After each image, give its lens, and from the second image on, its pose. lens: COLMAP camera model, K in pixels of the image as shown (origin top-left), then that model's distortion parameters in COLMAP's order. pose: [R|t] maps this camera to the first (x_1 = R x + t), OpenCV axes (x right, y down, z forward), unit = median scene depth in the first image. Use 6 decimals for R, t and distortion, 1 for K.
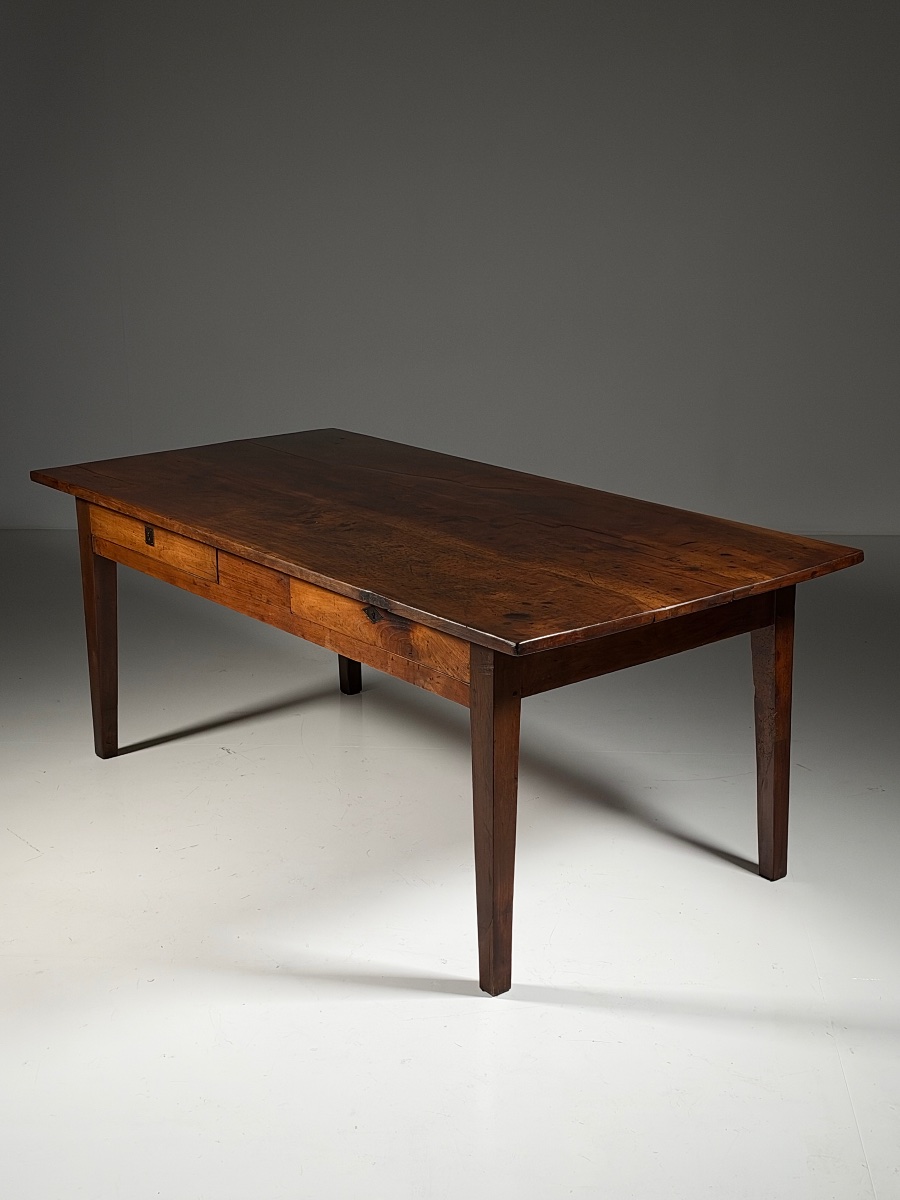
lens RADIAL K [[1752.9, 0, 450.0], [0, 1752.9, 600.0], [0, 0, 1]] dist [0.290582, -0.990578]
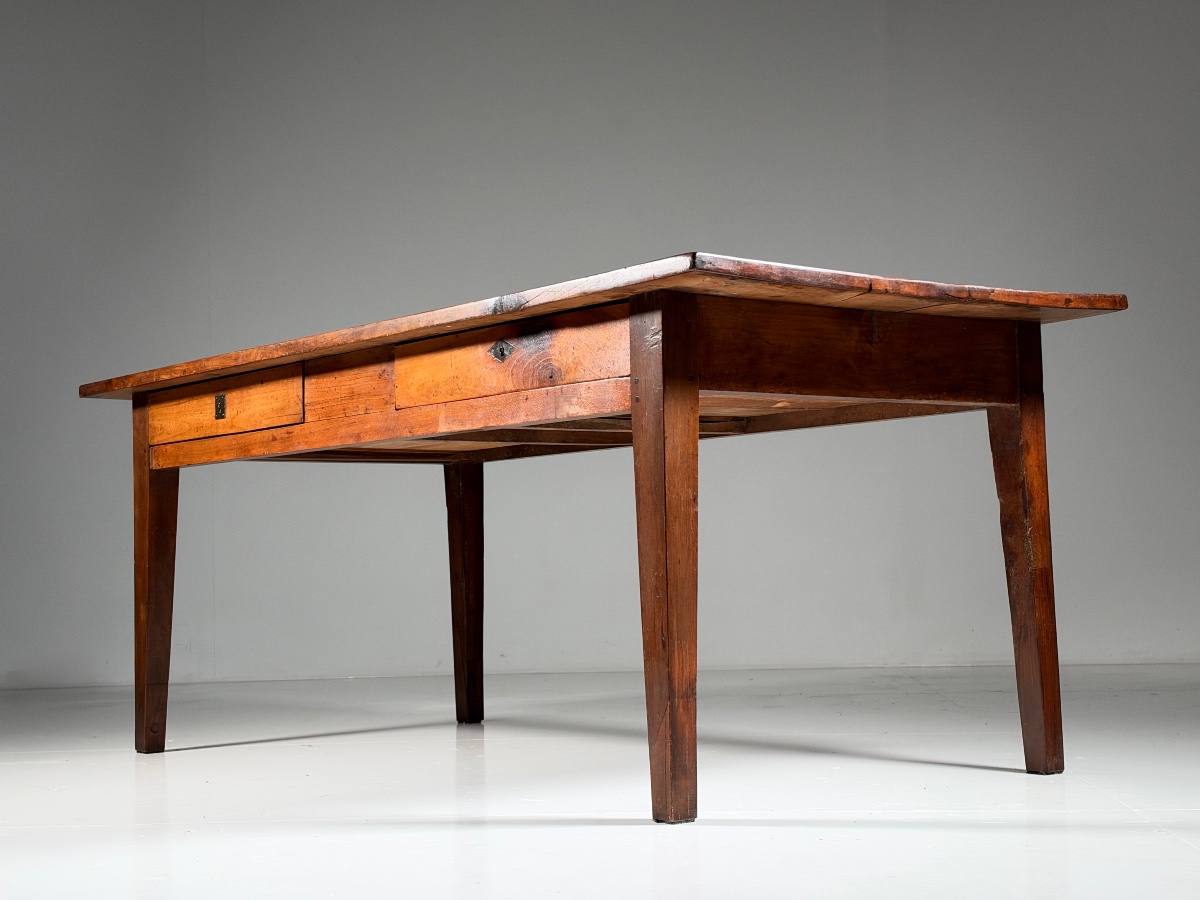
lens RADIAL K [[1913.5, 0, 600.0], [0, 1913.5, 450.0], [0, 0, 1]] dist [0.209965, 0.044951]
pose [[0.999836, -0.013813, 0.011682, -0.010809], [0.016944, 0.941285, -0.337189, 0.325181], [-0.006339, 0.337331, 0.941365, 0.217226]]
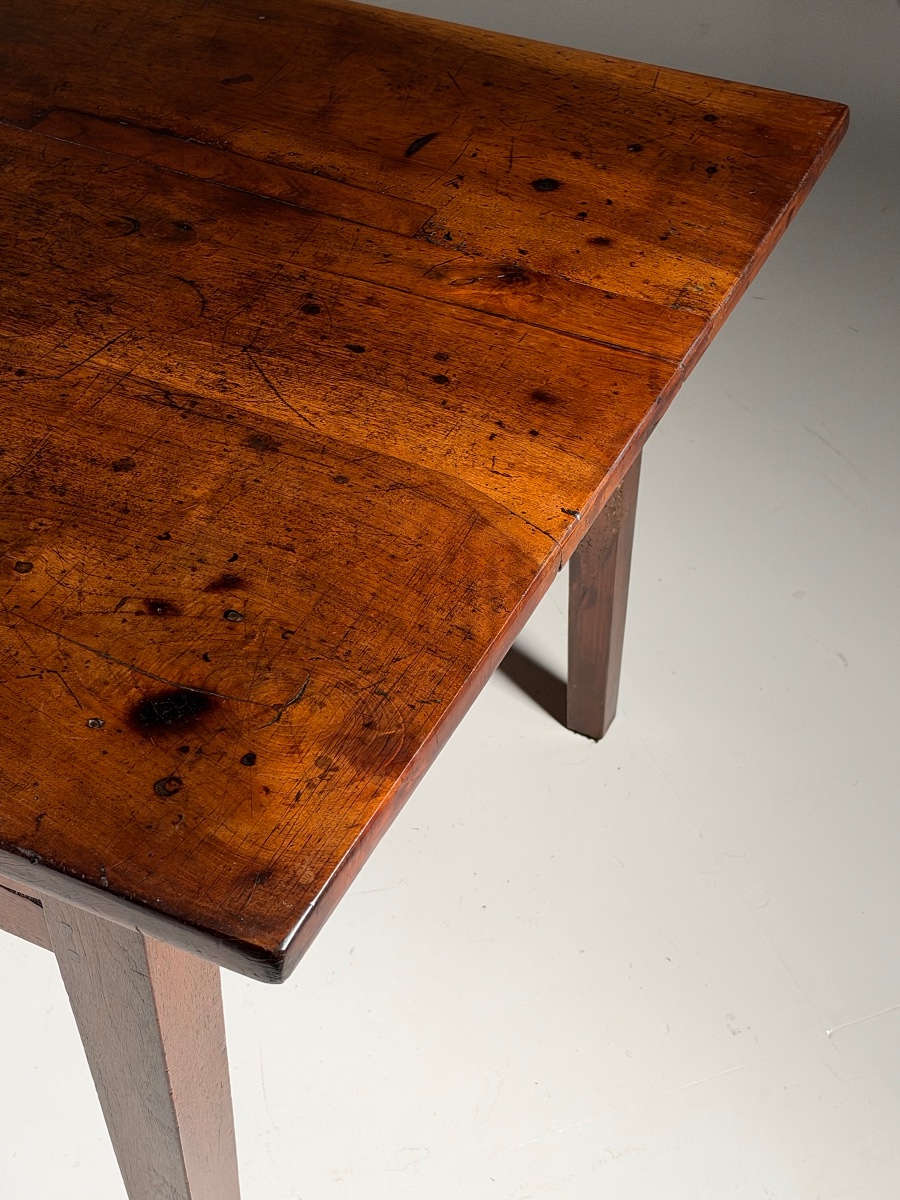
lens RADIAL K [[1705.8, 0, 450.0], [0, 1705.8, 600.0], [0, 0, 1]] dist [0.319233, -1.217548]
pose [[0.903811, -0.280850, 0.322876, -0.006799], [0.109355, 0.881033, 0.460242, -0.120959], [-0.413723, -0.380664, 0.827000, 0.674413]]
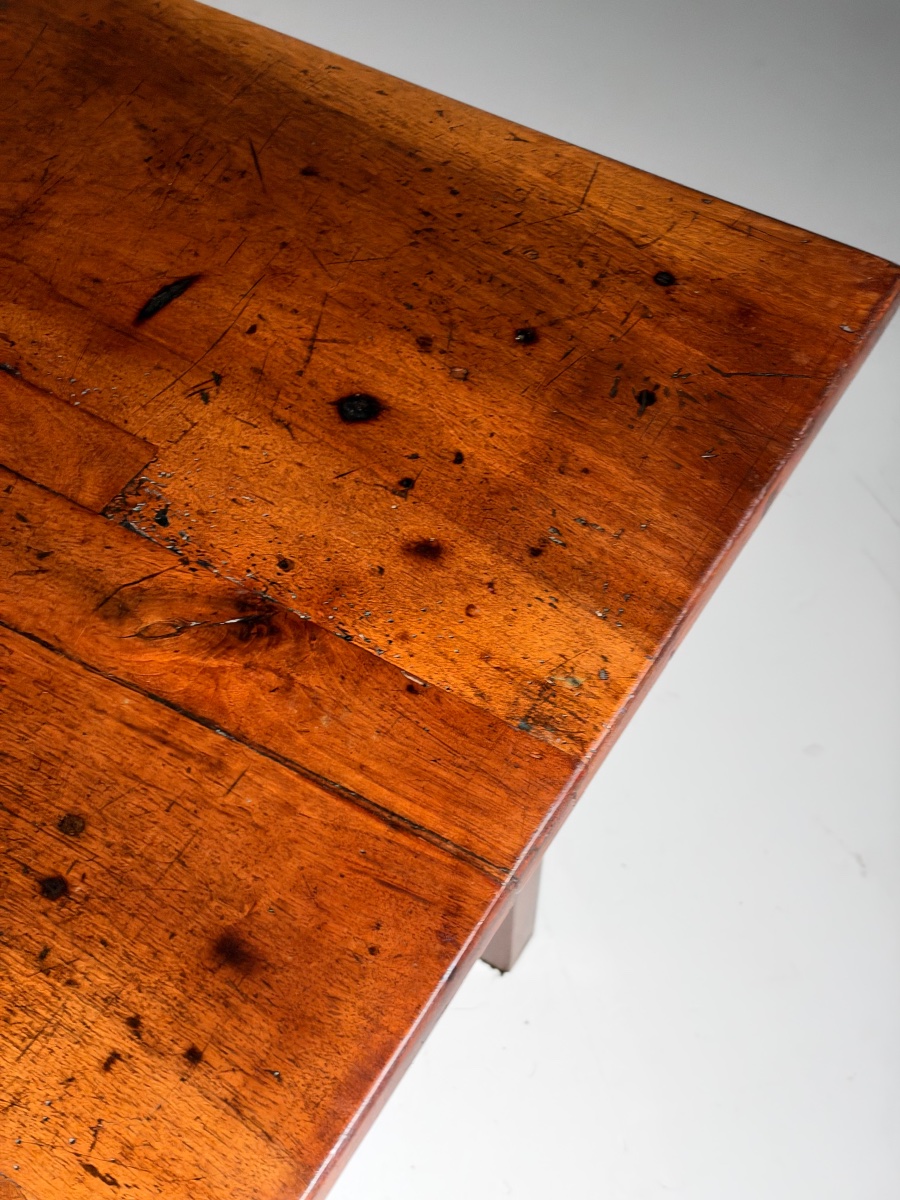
lens RADIAL K [[1752.9, 0, 450.0], [0, 1752.9, 600.0], [0, 0, 1]] dist [0.290582, -0.990578]
pose [[0.935506, -0.253305, 0.246303, 0.107633], [0.068318, 0.813662, 0.577309, -0.133303], [-0.346643, -0.523250, 0.778491, 0.819504]]
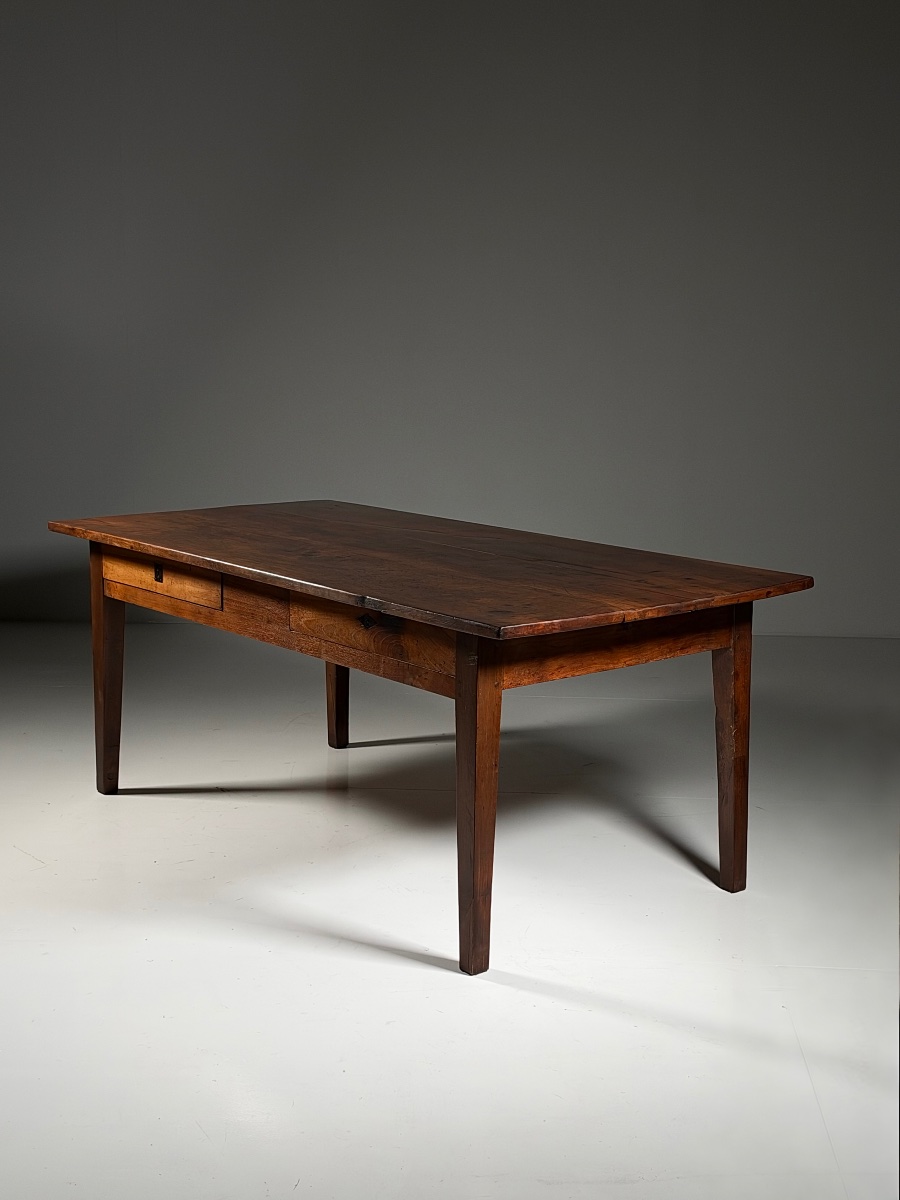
lens RADIAL K [[1705.8, 0, 450.0], [0, 1705.8, 600.0], [0, 0, 1]] dist [0.319233, -1.217548]
pose [[0.999750, 0.017014, 0.014502, -0.007604], [-0.015397, 0.994344, -0.105088, 0.102813], [-0.016208, 0.104839, 0.994357, -0.057425]]
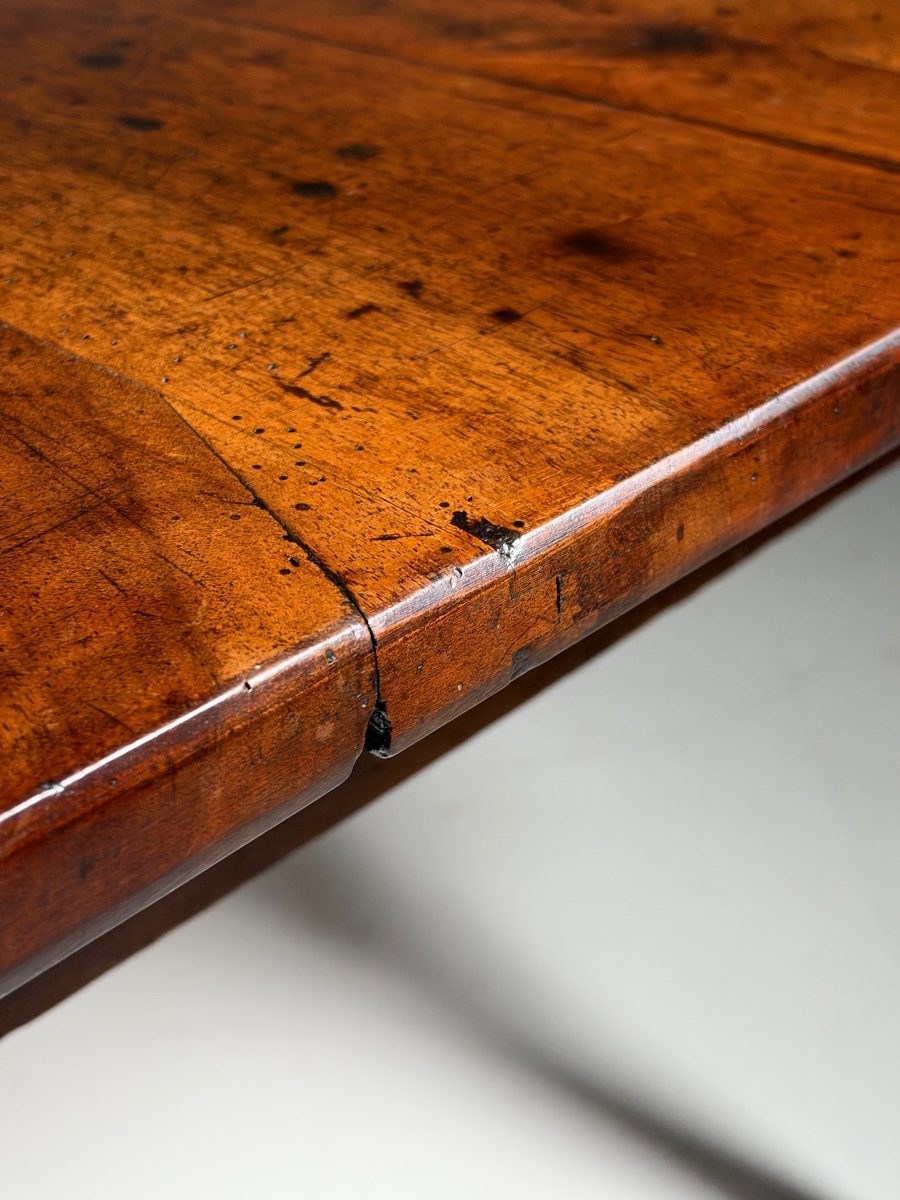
lens RADIAL K [[1913.5, 0, 450.0], [0, 1913.5, 600.0], [0, 0, 1]] dist [0.209965, 0.044951]
pose [[0.990764, -0.090077, 0.101351, 0.101179], [0.062839, 0.967365, 0.245472, -0.013666], [-0.120155, -0.236837, 0.964091, 0.836629]]
